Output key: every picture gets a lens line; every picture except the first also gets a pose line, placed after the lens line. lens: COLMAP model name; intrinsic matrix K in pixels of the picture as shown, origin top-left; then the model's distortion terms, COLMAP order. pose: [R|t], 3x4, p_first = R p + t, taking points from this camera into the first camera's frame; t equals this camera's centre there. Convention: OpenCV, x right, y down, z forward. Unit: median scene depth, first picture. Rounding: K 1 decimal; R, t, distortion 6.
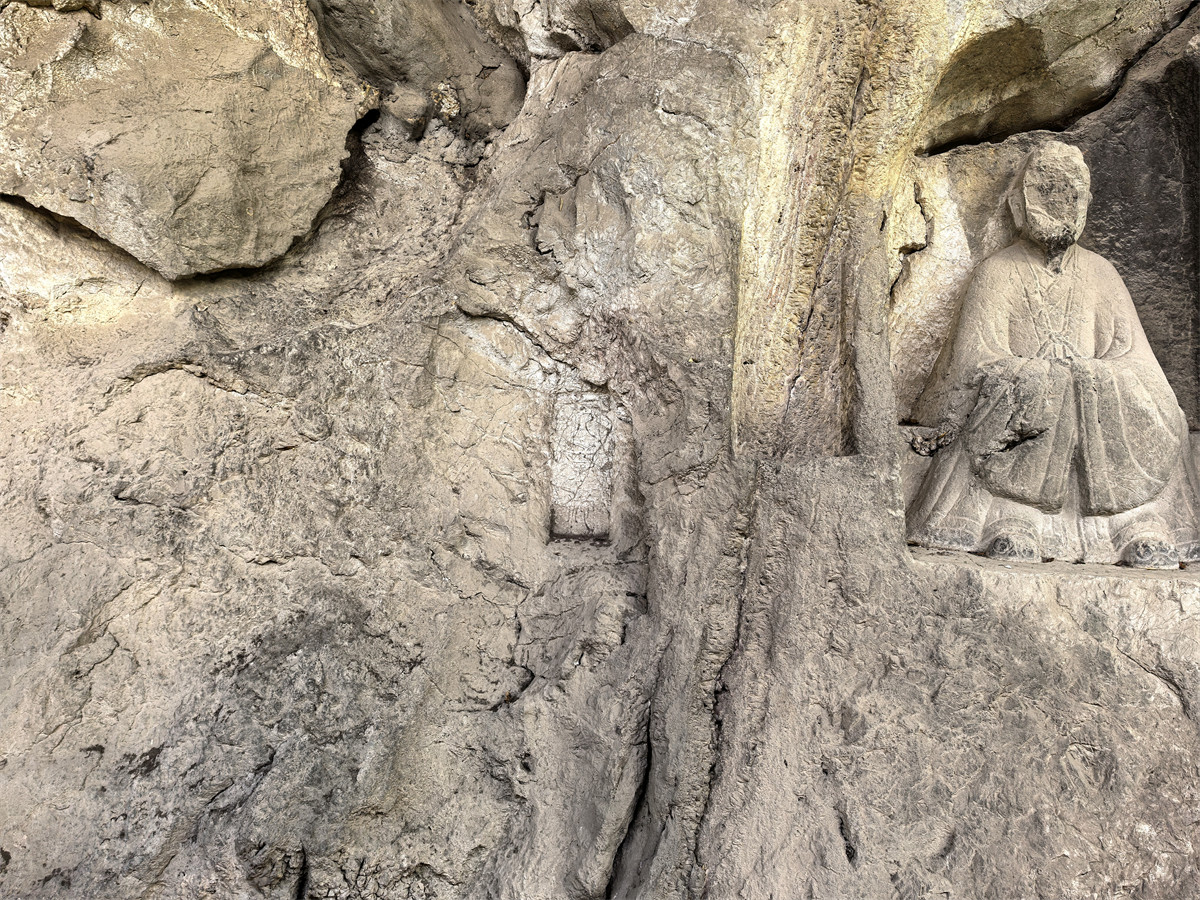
lens RADIAL K [[950.7, 0, 593.9], [0, 950.7, 456.9], [0, 0, 1]] dist [0.019789, -0.015799]
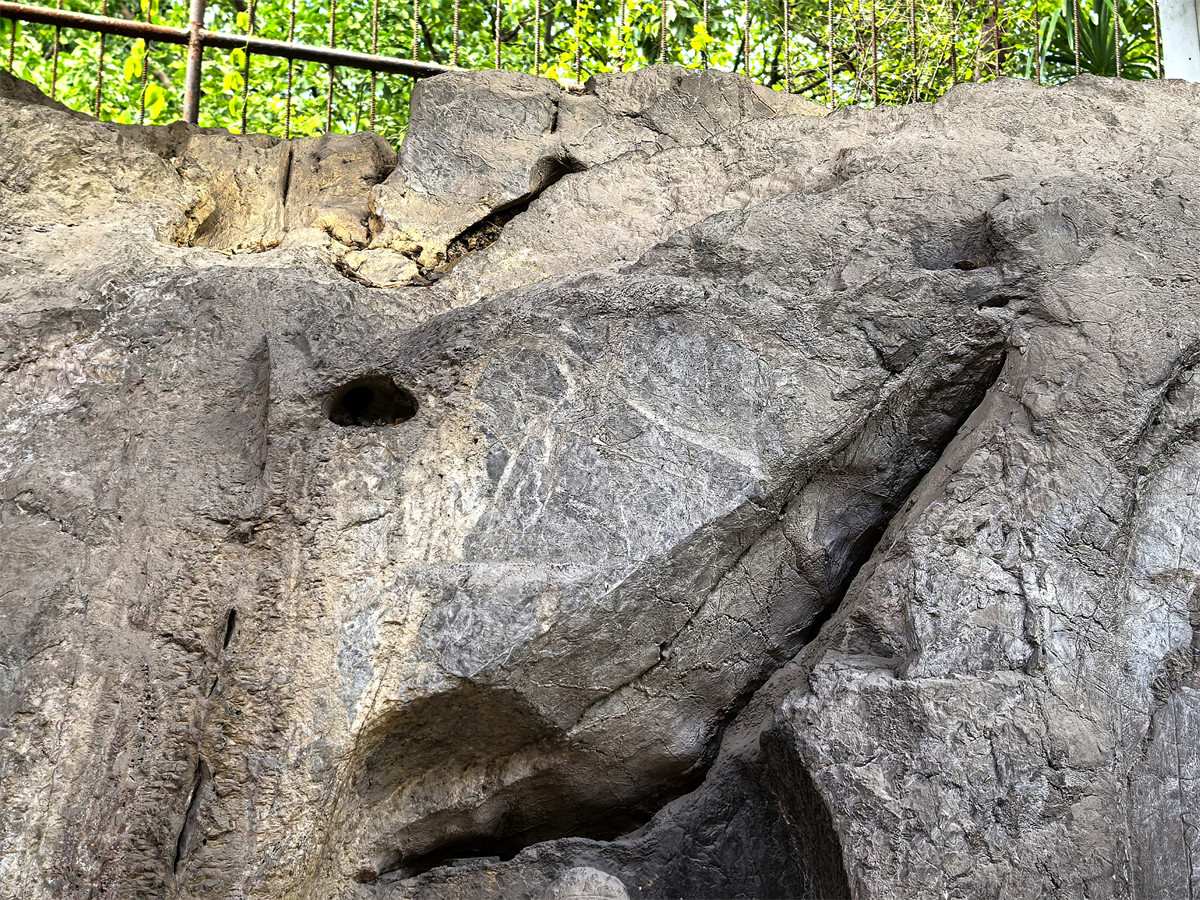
lens RADIAL K [[1902.4, 0, 599.9], [0, 1902.4, 449.4], [0, 0, 1]] dist [0.045001, 0.000000]
pose [[0.997122, -0.007463, 0.075443, 0.421991], [0.032485, 0.941215, -0.336241, -0.193360], [-0.068498, 0.337725, 0.938749, -0.111336]]
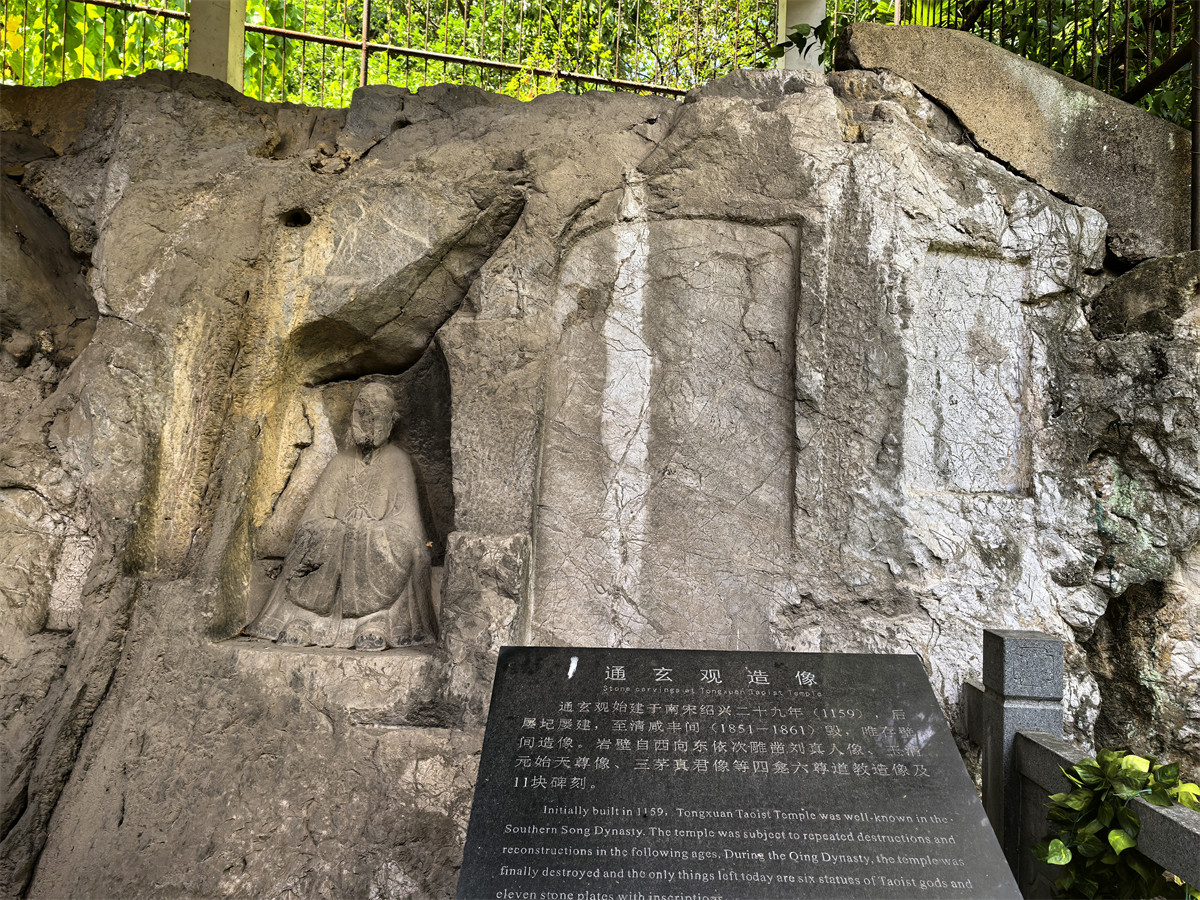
lens RADIAL K [[950.7, 0, 607.0], [0, 950.7, 455.7], [0, 0, 1]] dist [0.019789, -0.015799]
pose [[0.999933, 0.008642, -0.007663, 0.910847], [-0.009523, 0.992286, -0.123601, -0.014402], [0.006536, 0.123666, 0.992302, -0.589247]]
